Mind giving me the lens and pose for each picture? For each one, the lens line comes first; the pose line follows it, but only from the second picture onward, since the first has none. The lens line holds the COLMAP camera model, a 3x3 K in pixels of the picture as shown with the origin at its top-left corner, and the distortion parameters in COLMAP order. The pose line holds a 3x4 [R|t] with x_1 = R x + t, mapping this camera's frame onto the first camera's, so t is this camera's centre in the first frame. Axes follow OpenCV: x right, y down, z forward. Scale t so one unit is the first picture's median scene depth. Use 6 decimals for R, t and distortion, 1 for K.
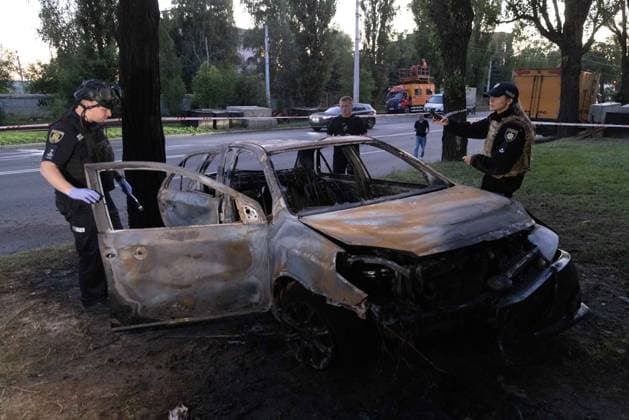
lens RADIAL K [[458.1, 0, 314.5], [0, 458.1, 210.0], [0, 0, 1]] dist [0.001386, 0.004029]
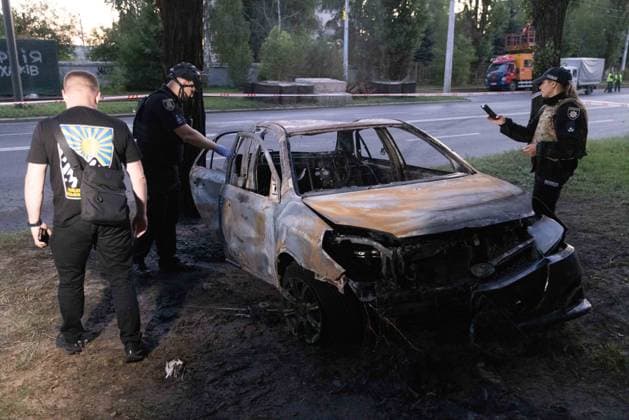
lens RADIAL K [[534.8, 0, 314.5], [0, 534.8, 210.0], [0, 0, 1]] dist [0.011020, -0.000384]
pose [[0.987280, 0.051394, -0.150456, 0.177155], [-0.048561, 0.998568, 0.022445, 0.015548], [0.151394, -0.014853, 0.988362, -0.189851]]
